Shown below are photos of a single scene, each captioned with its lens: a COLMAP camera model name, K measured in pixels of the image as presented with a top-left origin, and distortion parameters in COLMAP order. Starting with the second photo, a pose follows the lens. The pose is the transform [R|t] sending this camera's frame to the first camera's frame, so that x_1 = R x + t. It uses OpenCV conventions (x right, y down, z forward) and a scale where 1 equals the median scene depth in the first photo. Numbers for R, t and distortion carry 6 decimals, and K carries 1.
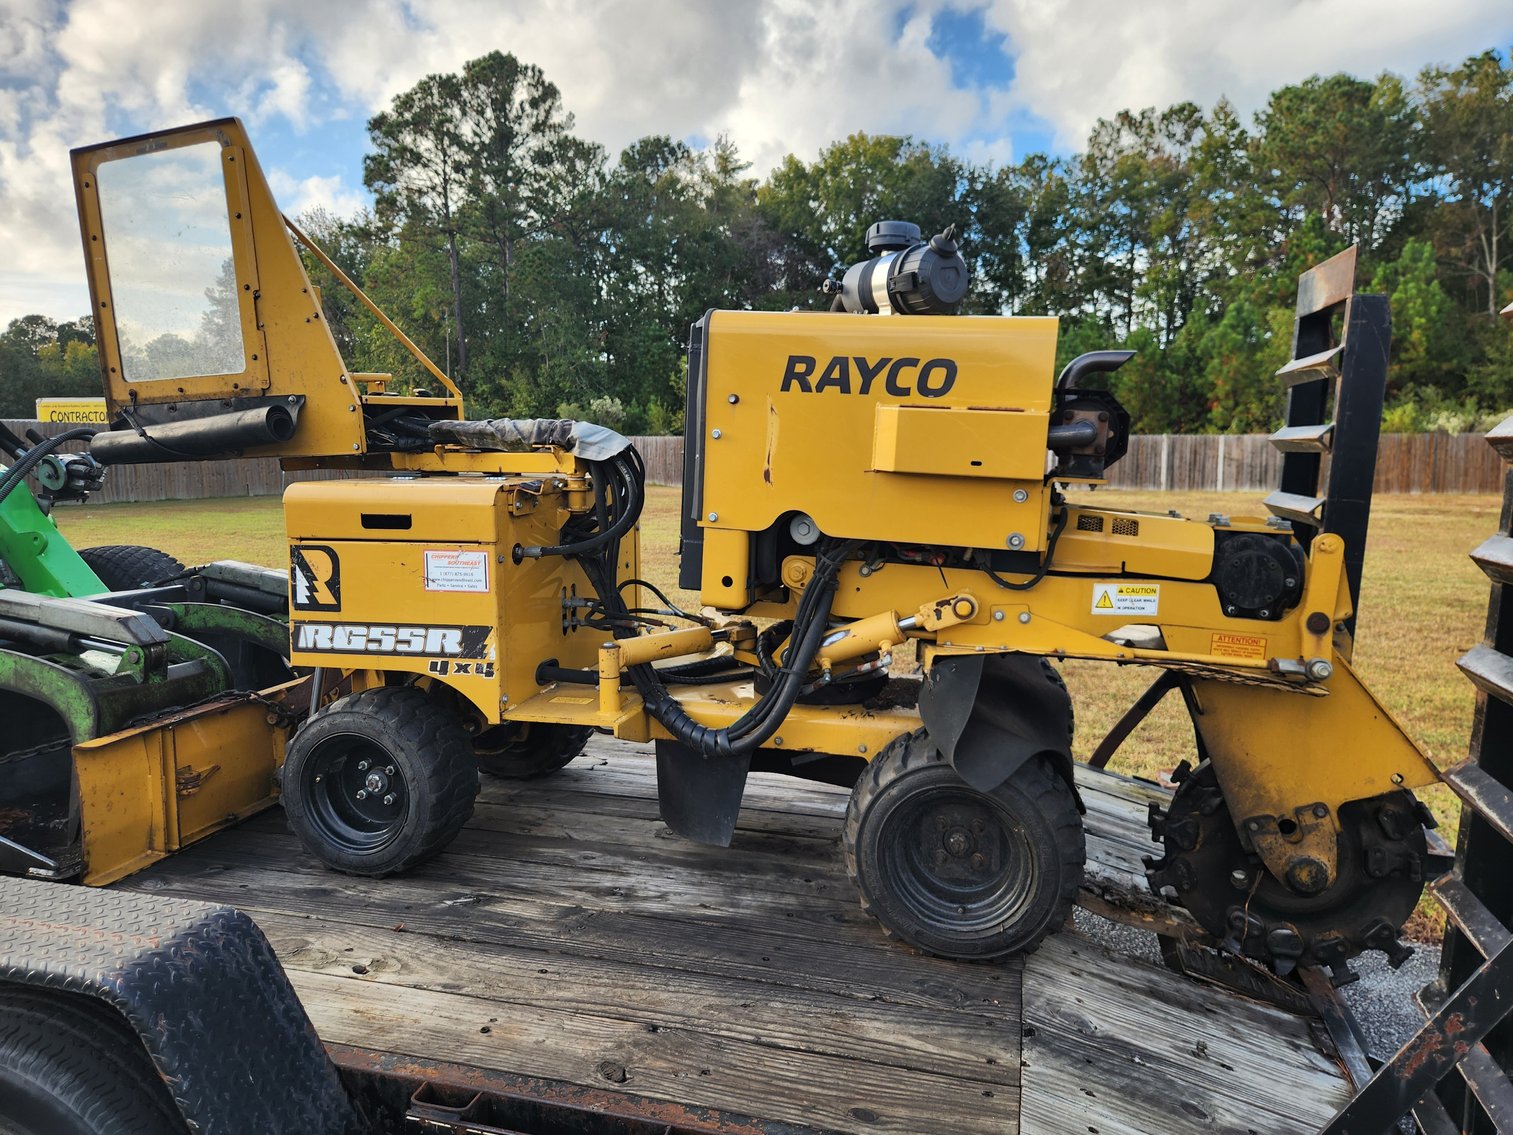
lens RADIAL K [[1026.8, 0, 756.5], [0, 1026.8, 567.5], [0, 0, 1]] dist [0.078300, -0.067677]
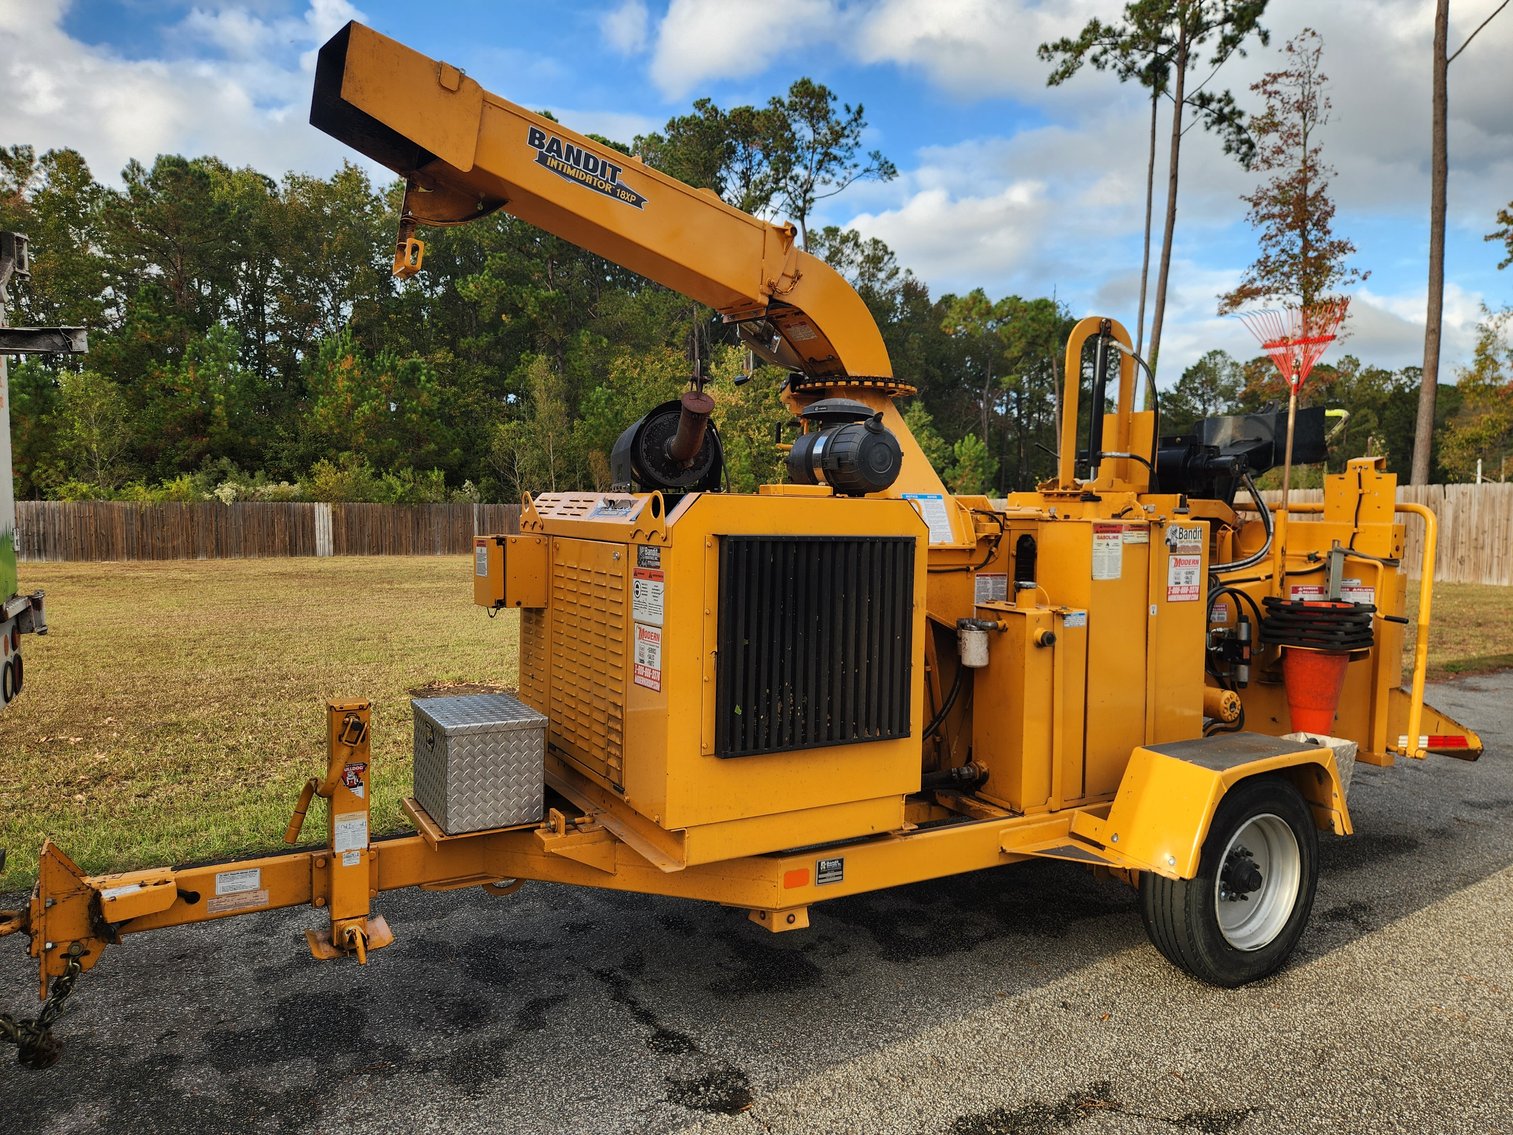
lens RADIAL K [[1026.8, 0, 756.5], [0, 1026.8, 567.5], [0, 0, 1]] dist [0.078300, -0.067677]
pose [[0.701618, -0.035223, 0.711682, 0.256264], [0.082981, 0.996021, -0.032512, 0.014912], [-0.707705, 0.081868, 0.701749, -0.107523]]
